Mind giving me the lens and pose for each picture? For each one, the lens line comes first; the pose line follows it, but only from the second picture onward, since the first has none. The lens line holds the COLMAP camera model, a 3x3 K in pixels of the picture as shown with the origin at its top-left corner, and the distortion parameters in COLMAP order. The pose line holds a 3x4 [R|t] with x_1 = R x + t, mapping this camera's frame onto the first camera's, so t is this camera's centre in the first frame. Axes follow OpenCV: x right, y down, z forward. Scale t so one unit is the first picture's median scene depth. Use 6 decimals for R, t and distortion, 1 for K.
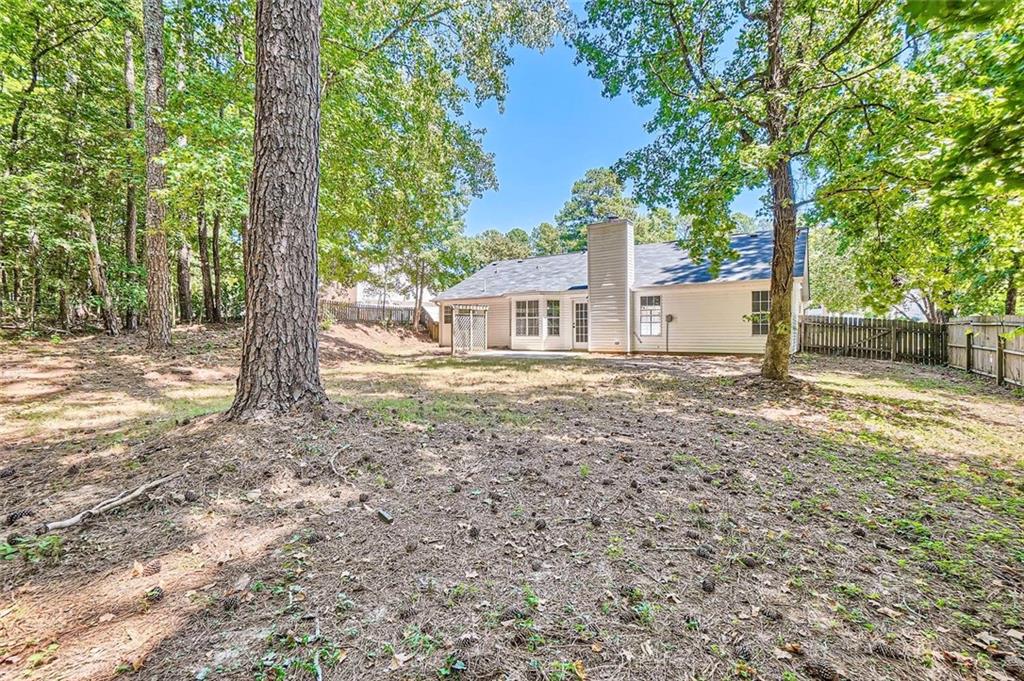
lens RADIAL K [[461.4, 0, 509.9], [0, 461.4, 337.4], [0, 0, 1]] dist [-0.009808, 0.017464]
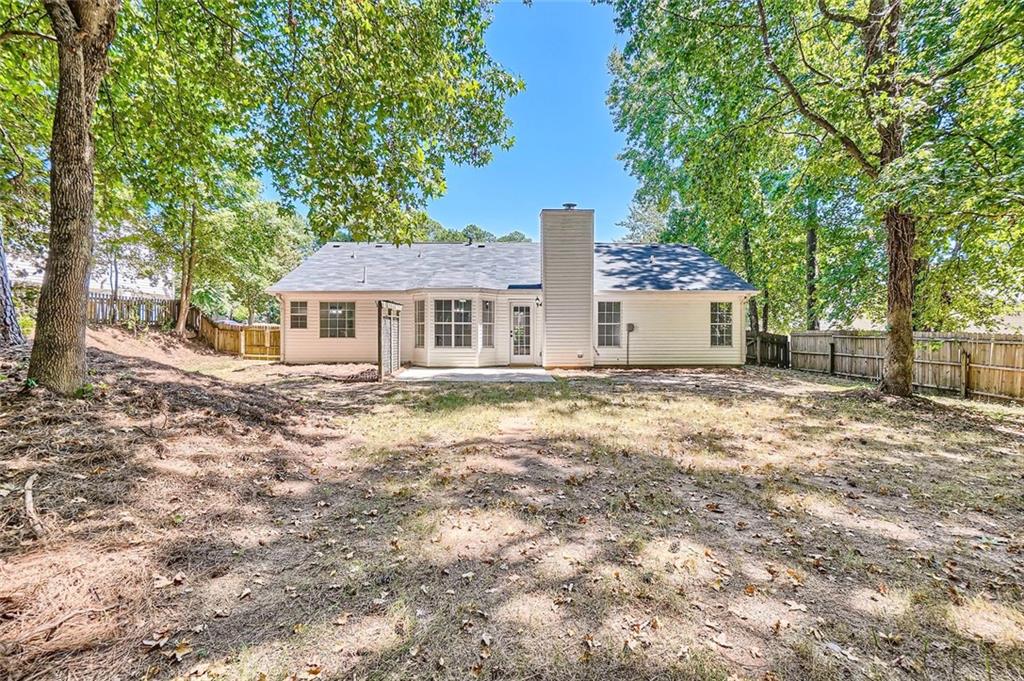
lens RADIAL K [[461.4, 0, 509.9], [0, 461.4, 337.4], [0, 0, 1]] dist [-0.009808, 0.017464]
pose [[0.827317, 0.004448, 0.561717, -0.305402], [0.001039, 0.999955, -0.009449, -0.012651], [-0.561734, 0.008400, 0.827275, 0.347670]]
